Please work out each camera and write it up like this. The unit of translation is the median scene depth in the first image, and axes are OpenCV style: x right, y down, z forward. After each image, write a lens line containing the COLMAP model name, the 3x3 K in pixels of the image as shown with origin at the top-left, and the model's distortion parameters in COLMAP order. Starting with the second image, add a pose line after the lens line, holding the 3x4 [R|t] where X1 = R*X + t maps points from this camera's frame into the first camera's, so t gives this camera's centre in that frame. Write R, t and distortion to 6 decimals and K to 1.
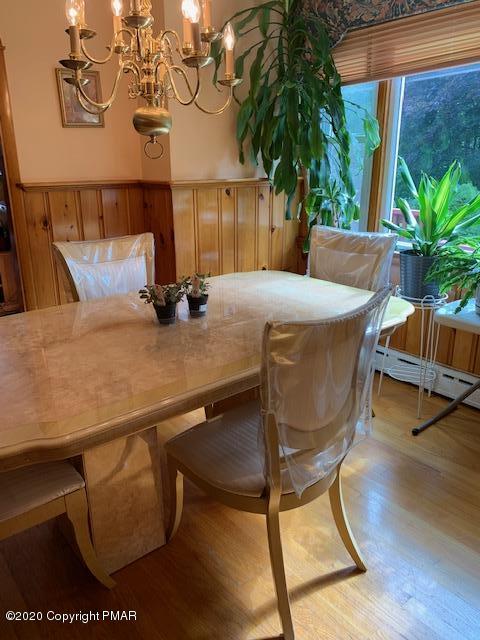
lens RADIAL K [[445.6, 0, 240.0], [0, 445.6, 320.0], [0, 0, 1]] dist [-0.054842, -0.002675]
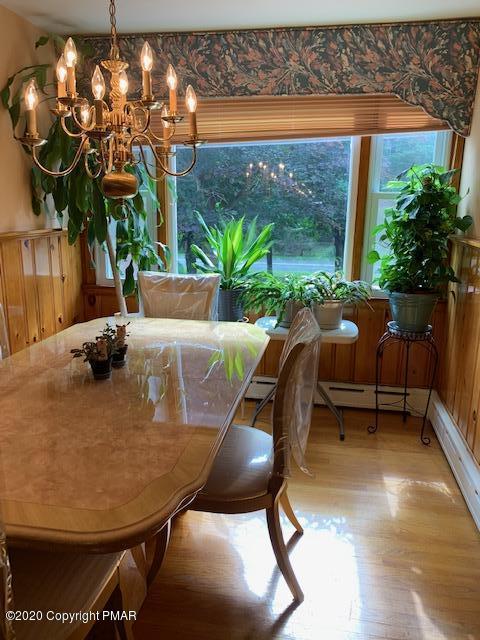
lens RADIAL K [[447.1, 0, 240.0], [0, 447.1, 320.0], [0, 0, 1]] dist [-0.121417, 0.060850]
pose [[0.764520, -0.130181, 0.631318, -0.367698], [0.186651, 0.982145, -0.023510, -0.026645], [-0.616985, 0.135810, 0.775168, 0.021341]]
